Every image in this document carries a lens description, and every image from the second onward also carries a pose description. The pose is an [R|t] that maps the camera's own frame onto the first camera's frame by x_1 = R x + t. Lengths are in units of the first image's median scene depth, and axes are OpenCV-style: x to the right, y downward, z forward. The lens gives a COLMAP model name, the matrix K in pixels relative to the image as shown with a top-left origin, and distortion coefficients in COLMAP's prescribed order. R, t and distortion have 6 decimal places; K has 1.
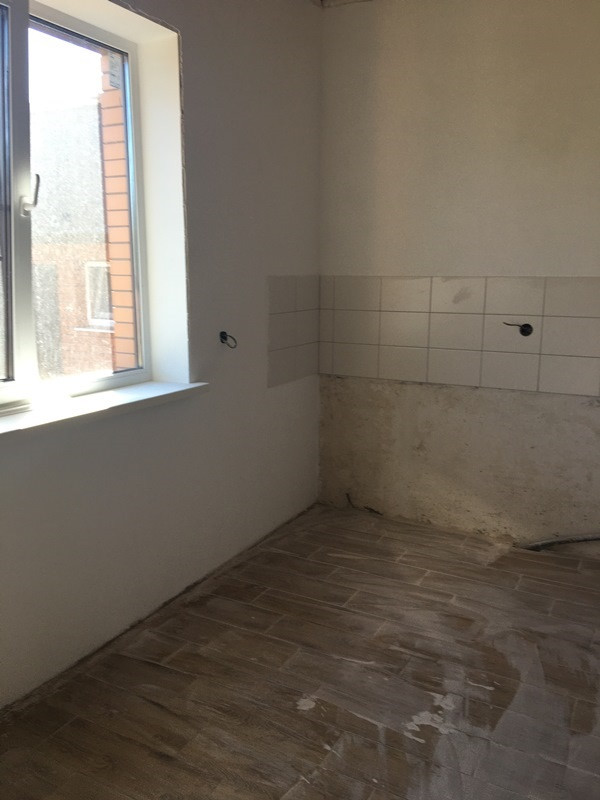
lens RADIAL K [[677.6, 0, 300.2], [0, 677.6, 389.8], [0, 0, 1]] dist [0.100070, -0.127731]
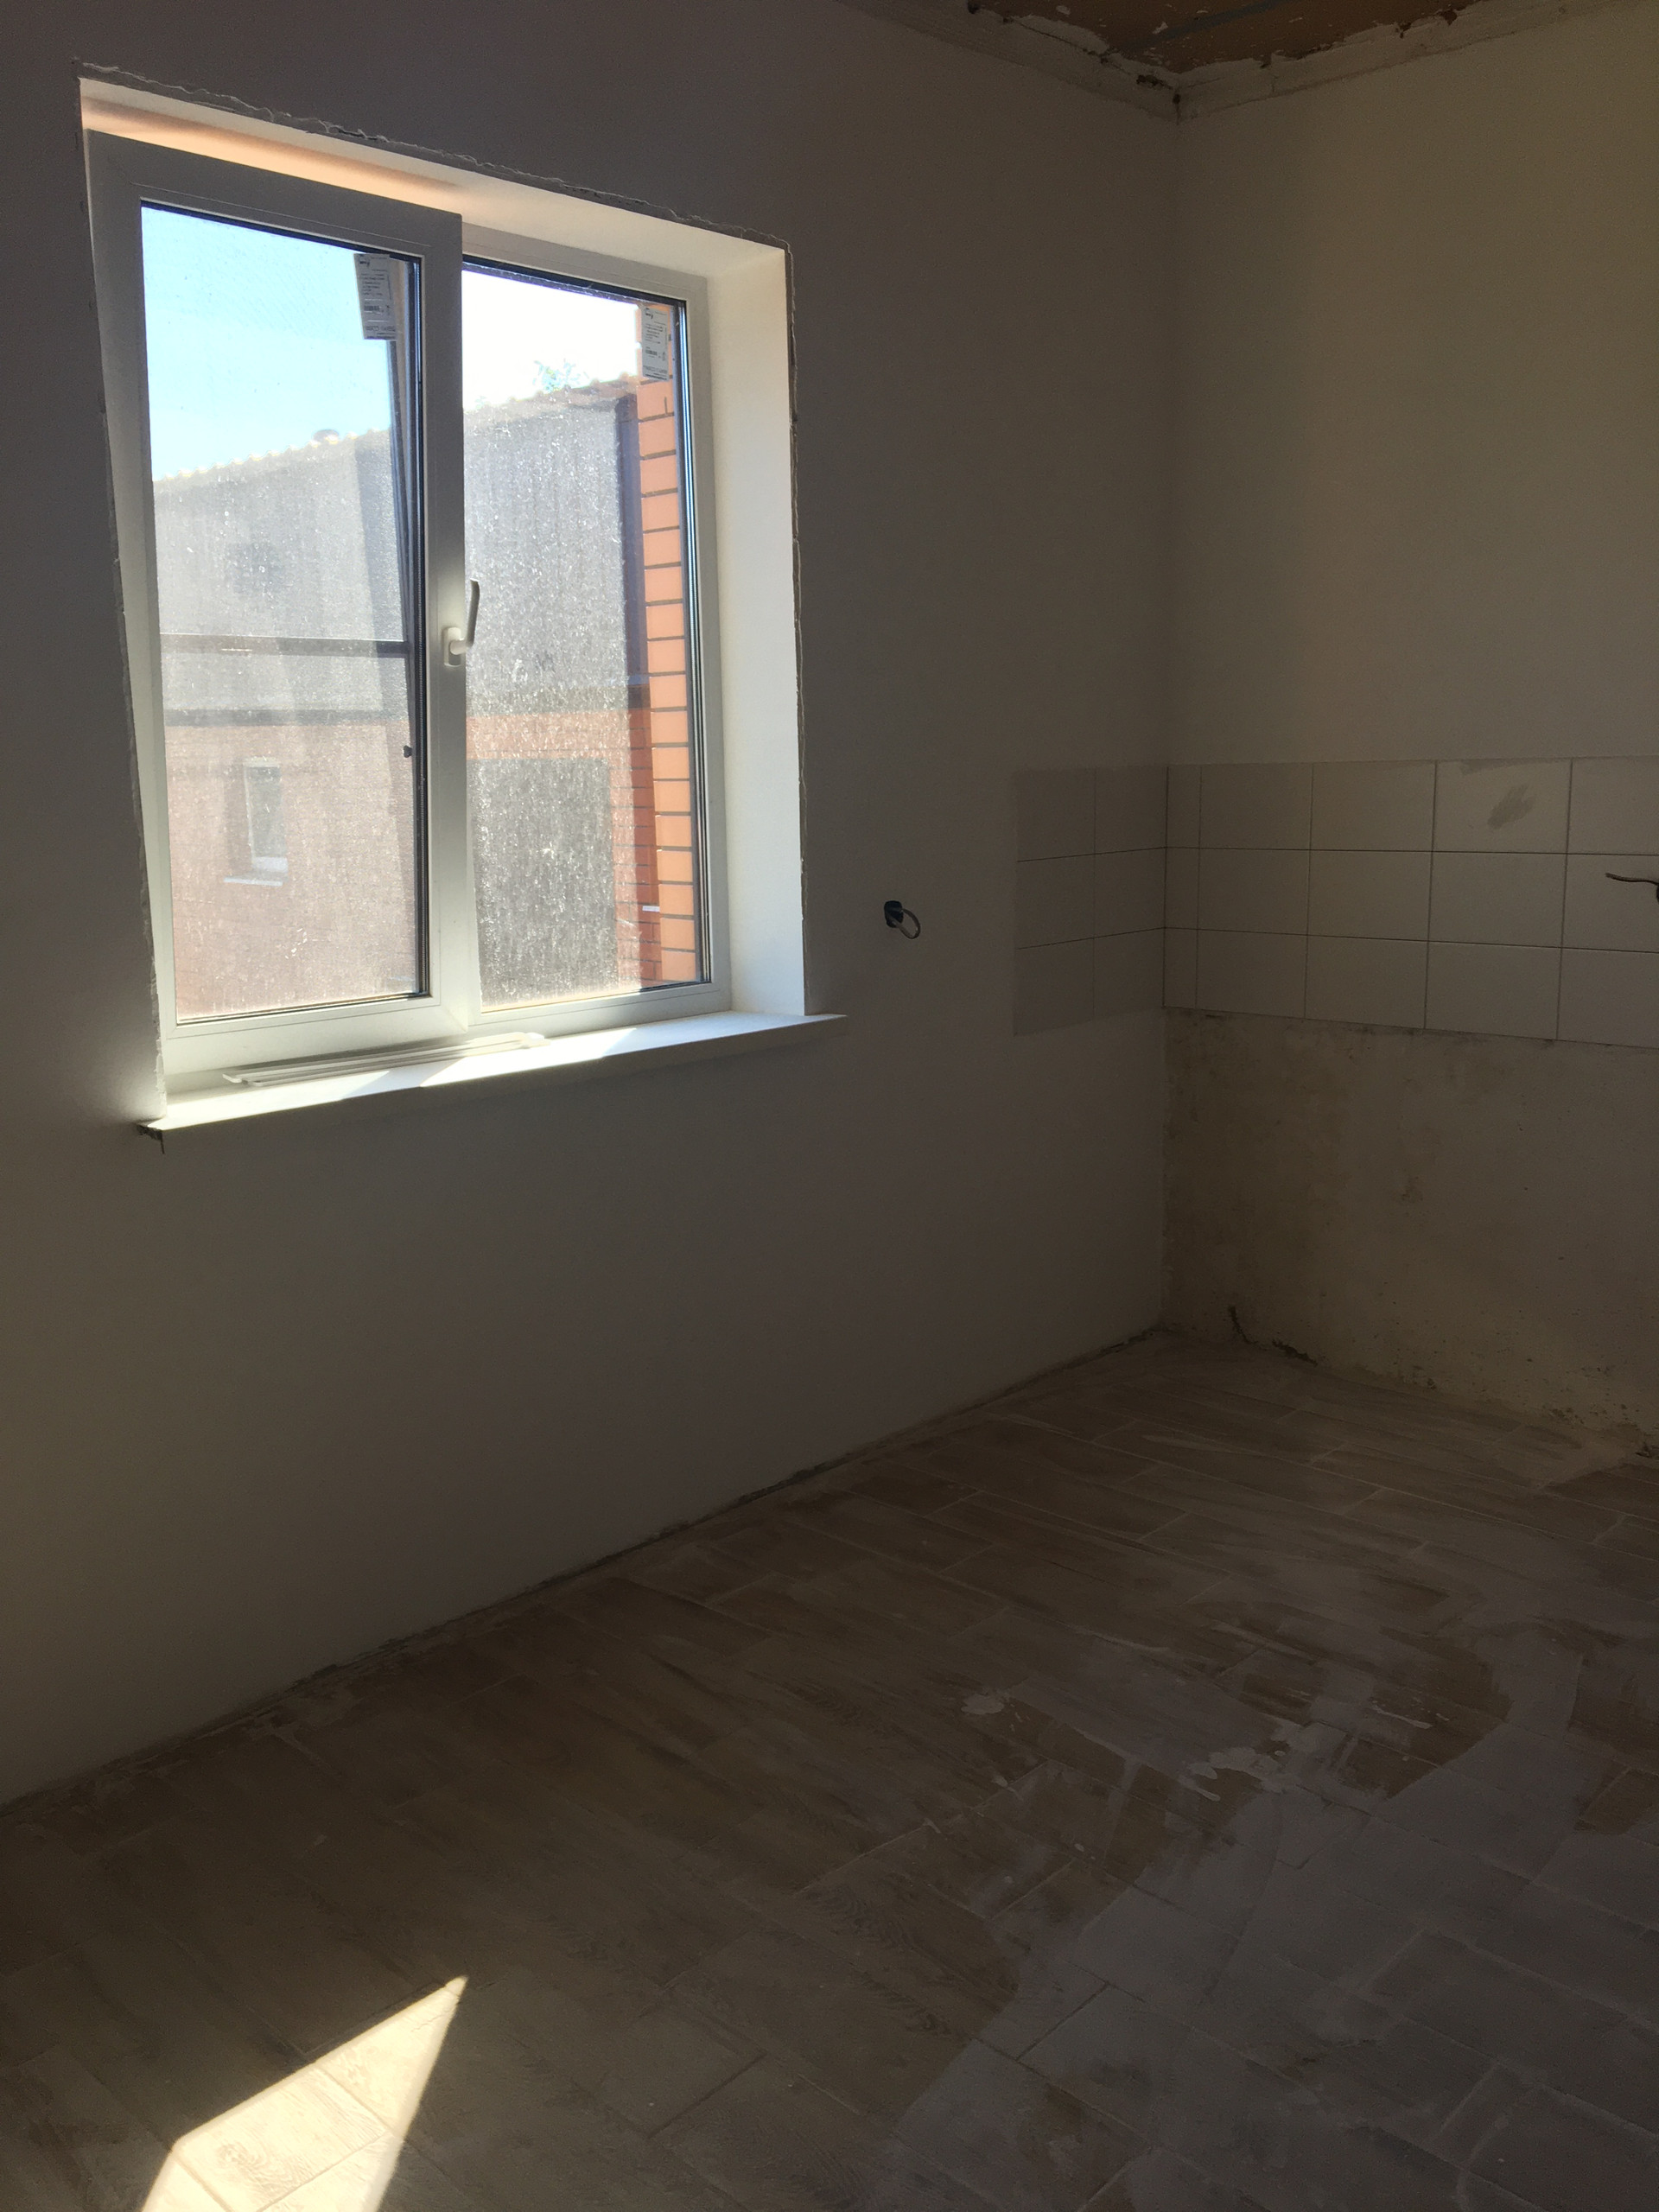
lens RADIAL K [[1898.4, 0, 831.5], [0, 1898.4, 1067.1], [0, 0, 1]] dist [0.137744, -0.205946]
pose [[0.963382, 0.017127, -0.267583, 0.206092], [-0.020600, 0.999736, -0.010177, 0.040089], [0.267338, 0.015317, 0.963481, -0.222840]]
